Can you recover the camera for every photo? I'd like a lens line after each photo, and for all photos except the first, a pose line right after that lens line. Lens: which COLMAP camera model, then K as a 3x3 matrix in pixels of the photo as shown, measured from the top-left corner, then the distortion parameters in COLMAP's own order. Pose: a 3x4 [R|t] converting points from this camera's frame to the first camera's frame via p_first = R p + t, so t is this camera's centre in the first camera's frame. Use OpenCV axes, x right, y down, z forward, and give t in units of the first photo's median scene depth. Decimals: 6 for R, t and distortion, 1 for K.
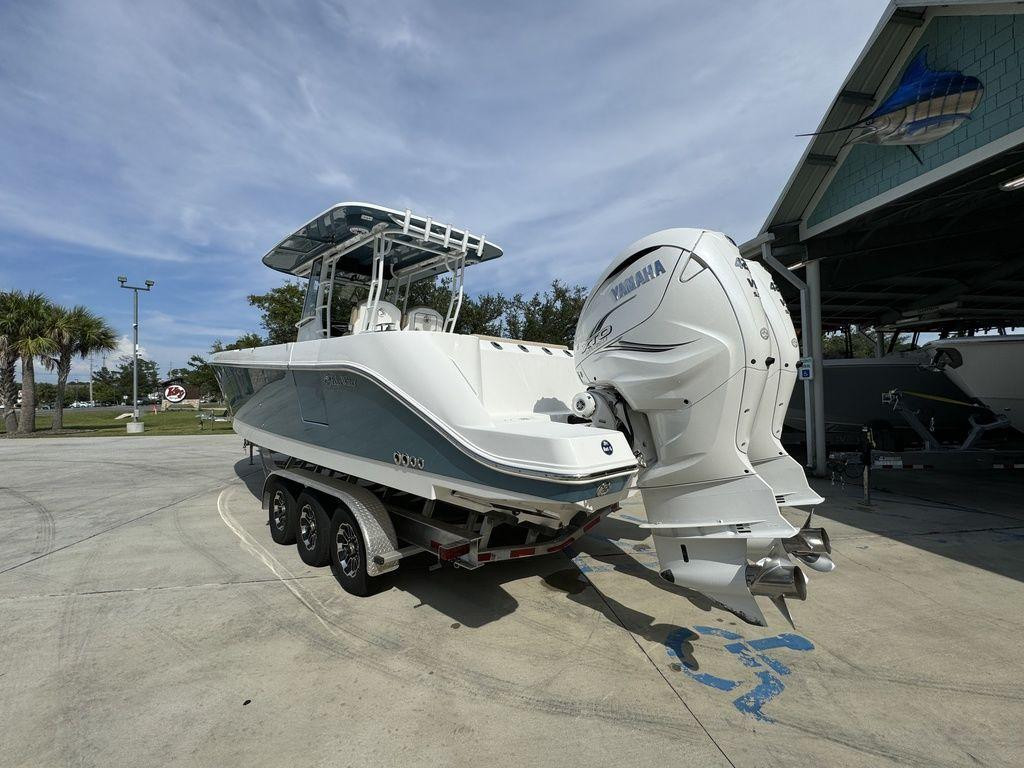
lens RADIAL K [[409.4, 0, 510.3], [0, 409.4, 380.8], [0, 0, 1]] dist [-0.001327, -0.000137]
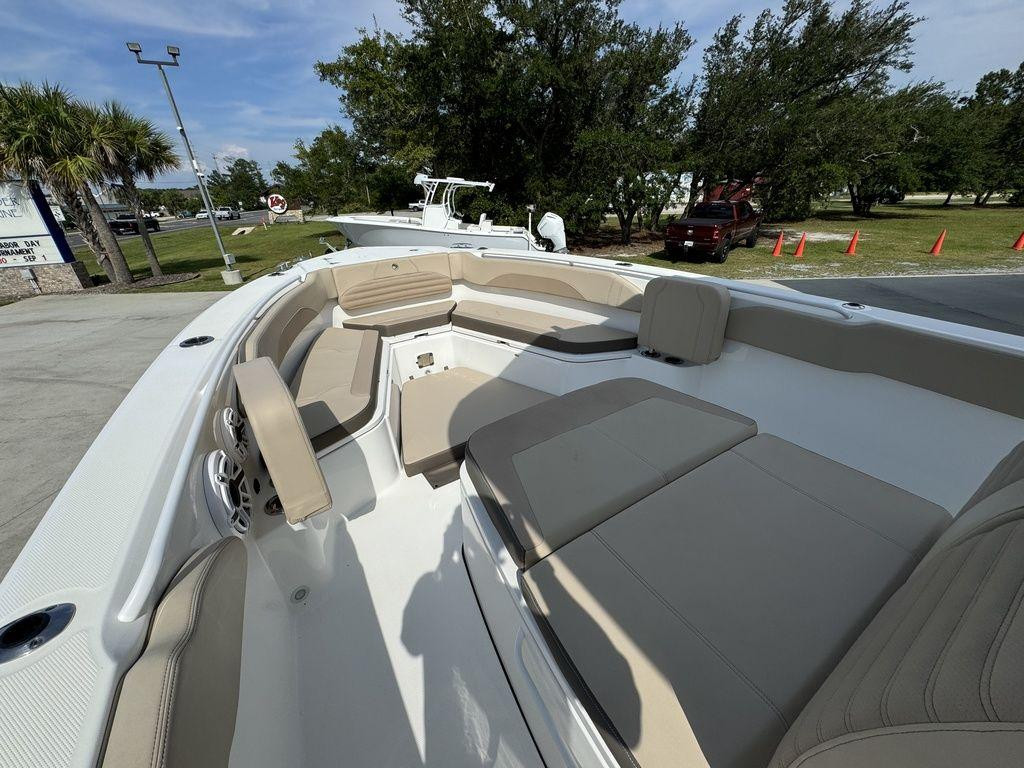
lens RADIAL K [[409.4, 0, 512.4], [0, 409.4, 382.8], [0, 0, 1]] dist [-0.001327, -0.000137]
pose [[0.976140, 0.066573, -0.206684, -0.179992], [0.037213, 0.886472, 0.461284, -0.049231], [0.213928, -0.457969, 0.862843, 0.301510]]
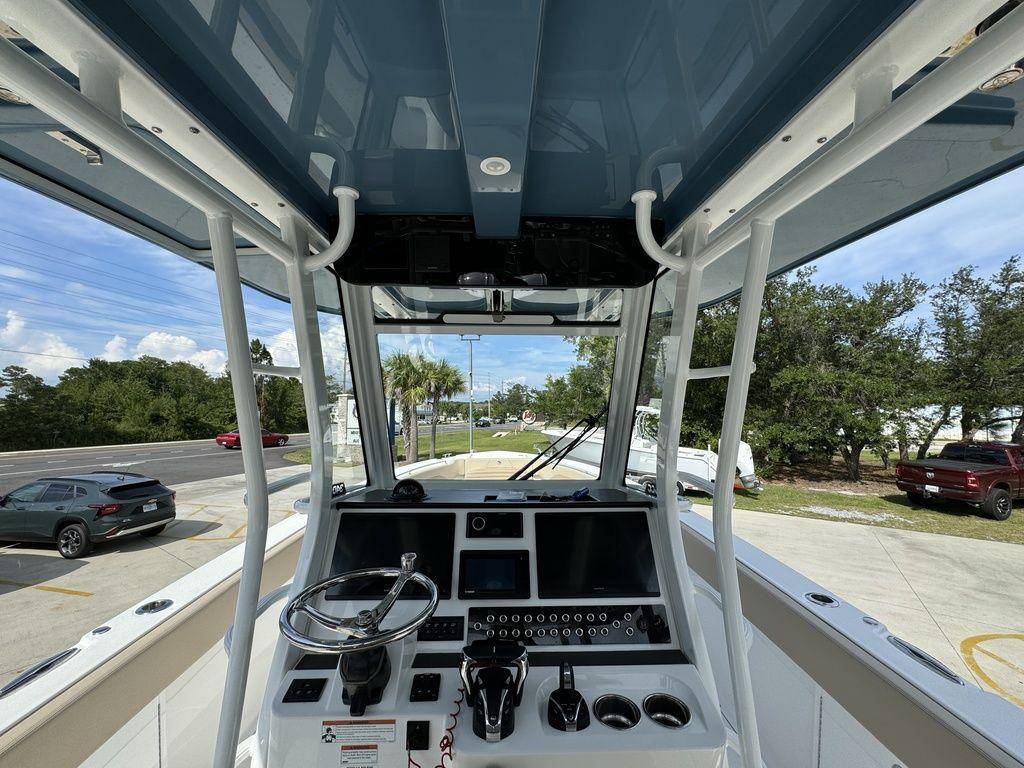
lens RADIAL K [[409.4, 0, 512.1], [0, 409.4, 382.8], [0, 0, 1]] dist [-0.001327, -0.000137]
pose [[0.723666, -0.036647, -0.689176, -0.065032], [0.013859, 0.999159, -0.038578, -0.060295], [0.690011, 0.018367, 0.723566, 0.255740]]
